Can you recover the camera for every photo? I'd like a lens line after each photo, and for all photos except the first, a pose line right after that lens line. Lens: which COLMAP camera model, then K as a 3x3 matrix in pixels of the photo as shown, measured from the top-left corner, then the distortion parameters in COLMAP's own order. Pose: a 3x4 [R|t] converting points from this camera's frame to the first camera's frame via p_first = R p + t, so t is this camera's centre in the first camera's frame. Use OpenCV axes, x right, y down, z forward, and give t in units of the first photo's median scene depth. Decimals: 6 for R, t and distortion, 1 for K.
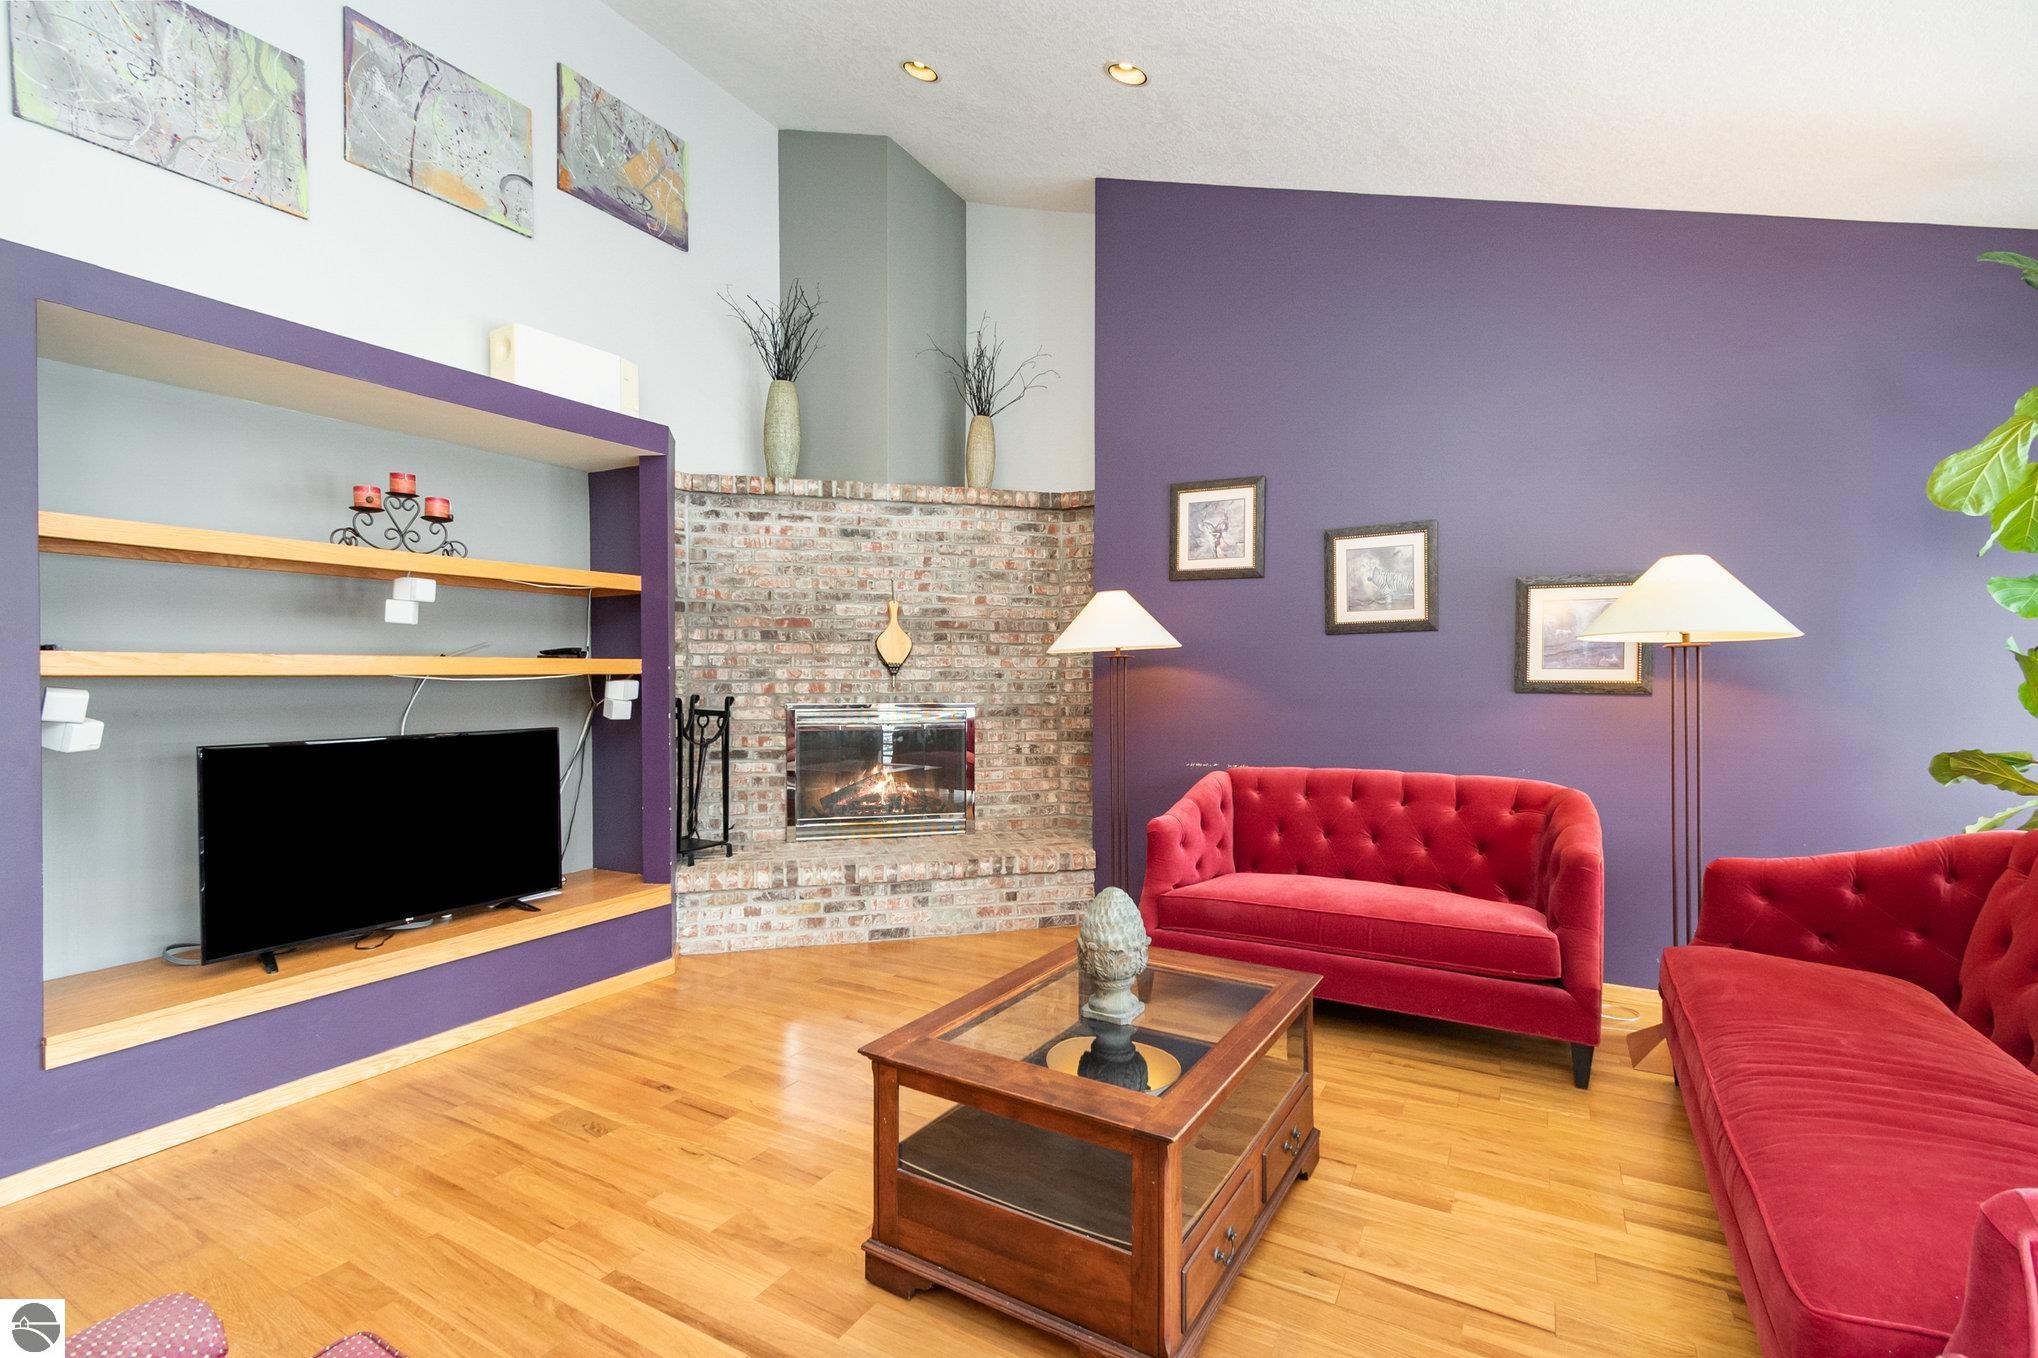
lens RADIAL K [[909.8, 0, 1012.2], [0, 909.8, 681.7], [0, 0, 1]] dist [-0.000609, -0.000206]
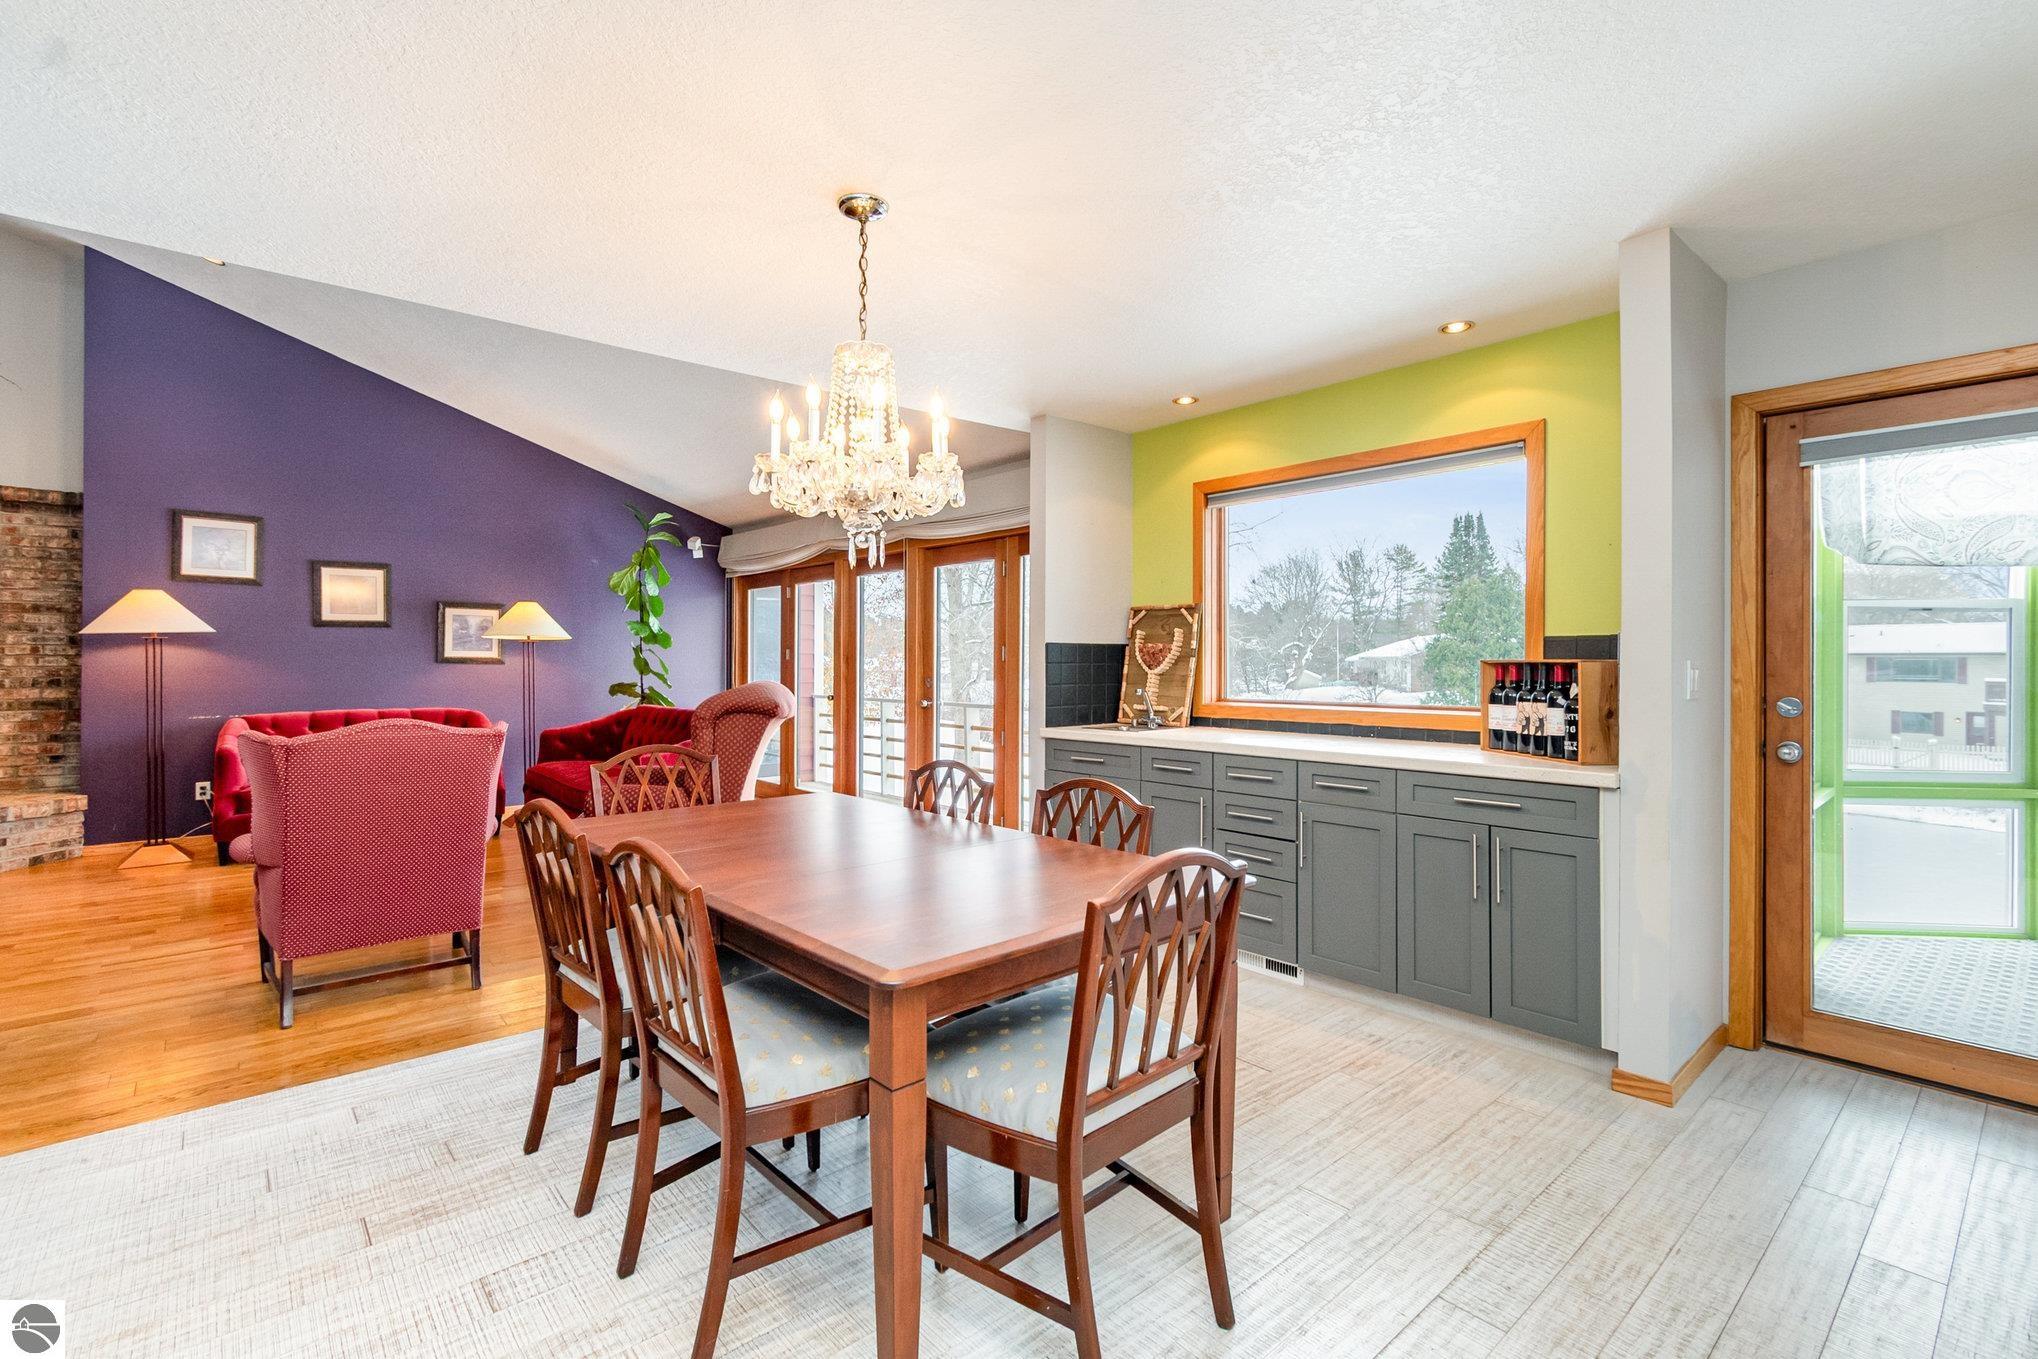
lens RADIAL K [[909.8, 0, 1012.2], [0, 909.8, 682.2], [0, 0, 1]] dist [-0.000609, -0.000206]
pose [[0.331995, -0.021462, 0.943037, -0.767928], [0.001988, 0.999755, 0.022053, 0.011961], [-0.943279, -0.005447, 0.331956, -0.687949]]
